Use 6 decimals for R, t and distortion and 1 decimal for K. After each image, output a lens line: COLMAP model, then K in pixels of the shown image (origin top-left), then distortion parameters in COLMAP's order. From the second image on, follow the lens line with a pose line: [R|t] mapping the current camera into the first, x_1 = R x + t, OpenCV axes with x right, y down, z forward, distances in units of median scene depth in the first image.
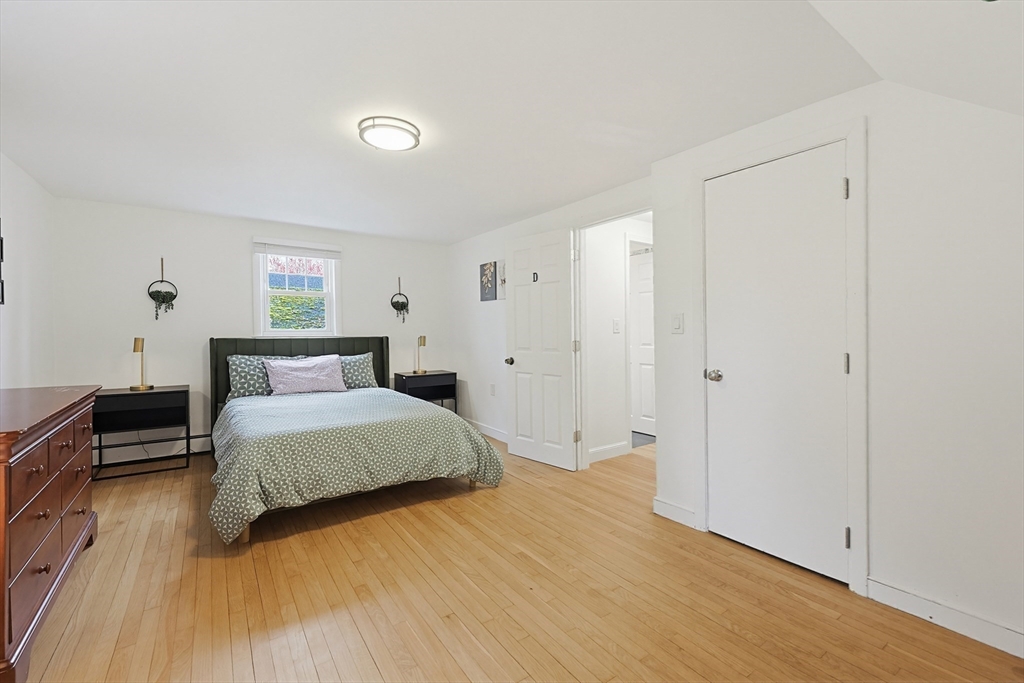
lens RADIAL K [[436.0, 0, 512.0], [0, 436.0, 341.5], [0, 0, 1]] dist [0.000947, 0.000164]
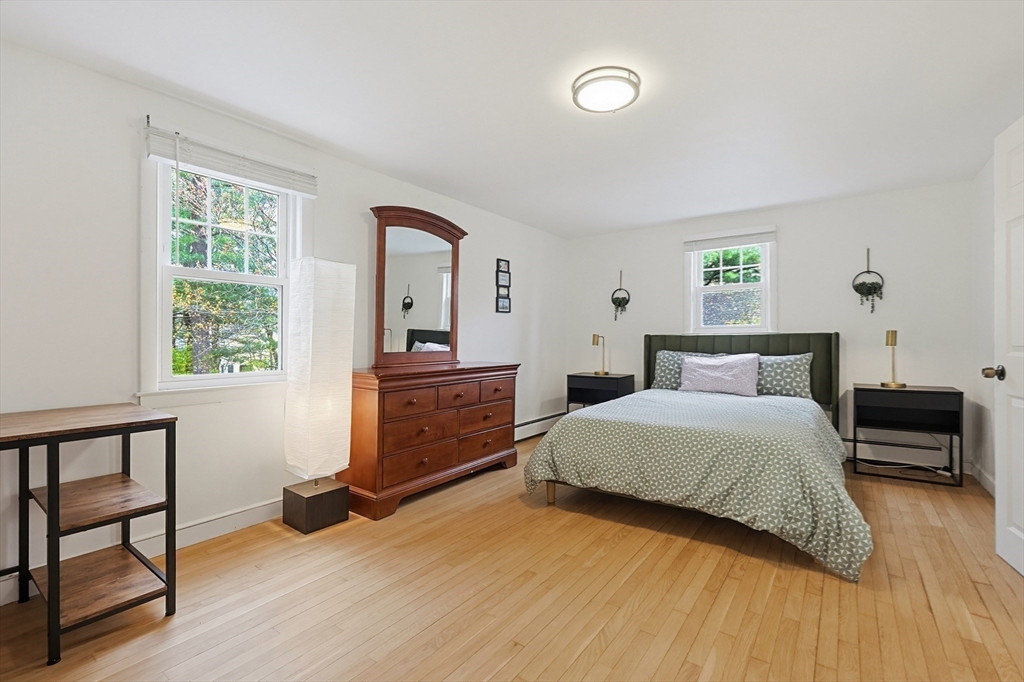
lens RADIAL K [[447.5, 0, 532.2], [0, 447.5, 344.0], [0, 0, 1]] dist [0.000600, -0.000018]
pose [[0.349958, 0.006291, -0.936744, 0.297592], [-0.017127, 0.999853, 0.000317, 0.020817], [0.936609, 0.015932, 0.350014, 0.315325]]
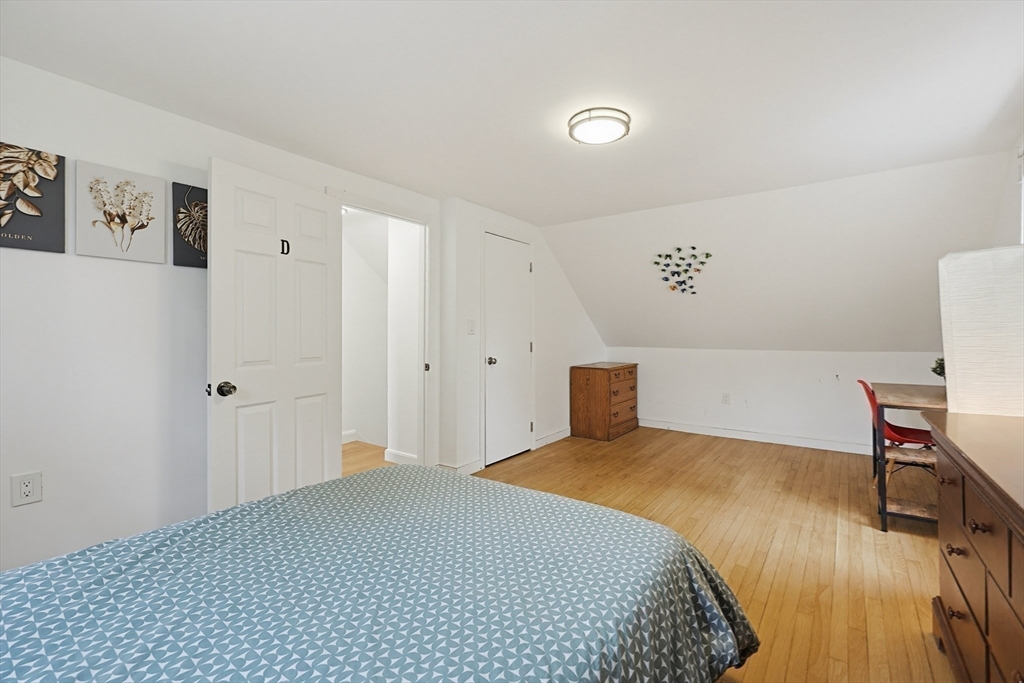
lens RADIAL K [[447.5, 0, 532.2], [0, 447.5, 344.5], [0, 0, 1]] dist [0.000600, -0.000018]
pose [[-0.339621, -0.021246, 0.940323, -0.653799], [0.017939, 0.999417, 0.029061, -0.018100], [-0.940391, 0.026738, -0.339041, 0.841465]]
